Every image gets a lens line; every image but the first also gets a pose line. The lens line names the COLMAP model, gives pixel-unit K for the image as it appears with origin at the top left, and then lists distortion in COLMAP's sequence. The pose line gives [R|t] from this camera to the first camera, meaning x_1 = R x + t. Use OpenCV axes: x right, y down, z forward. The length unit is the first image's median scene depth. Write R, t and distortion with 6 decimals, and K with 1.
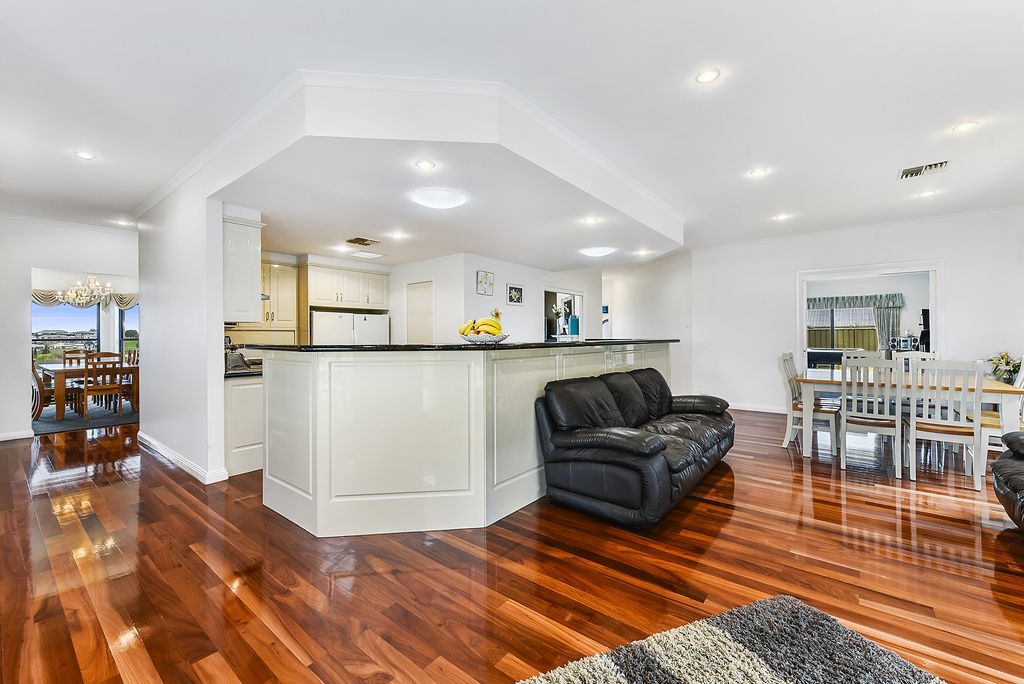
lens RADIAL K [[411.2, 0, 513.2], [0, 411.2, 340.6], [0, 0, 1]] dist [-0.000673, -0.000544]
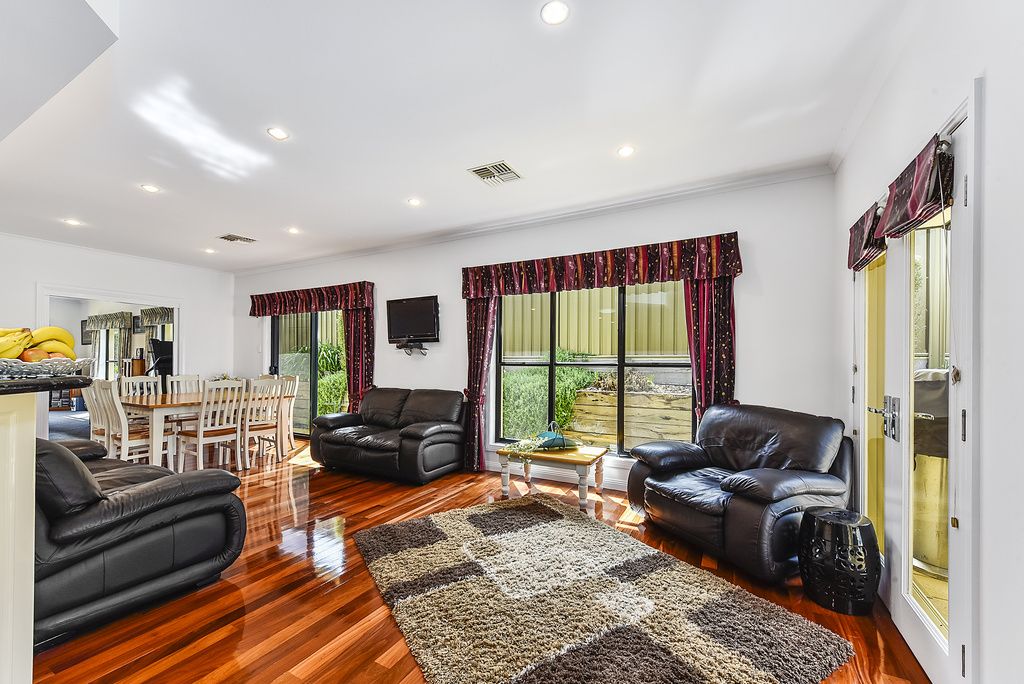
lens RADIAL K [[411.2, 0, 508.0], [0, 411.2, 362.2], [0, 0, 1]] dist [-0.000673, -0.000544]
pose [[-0.174811, 0.003276, 0.984597, -0.502928], [0.005945, 0.999980, -0.002272, -0.002997], [-0.984584, 0.005456, -0.174827, 0.381563]]
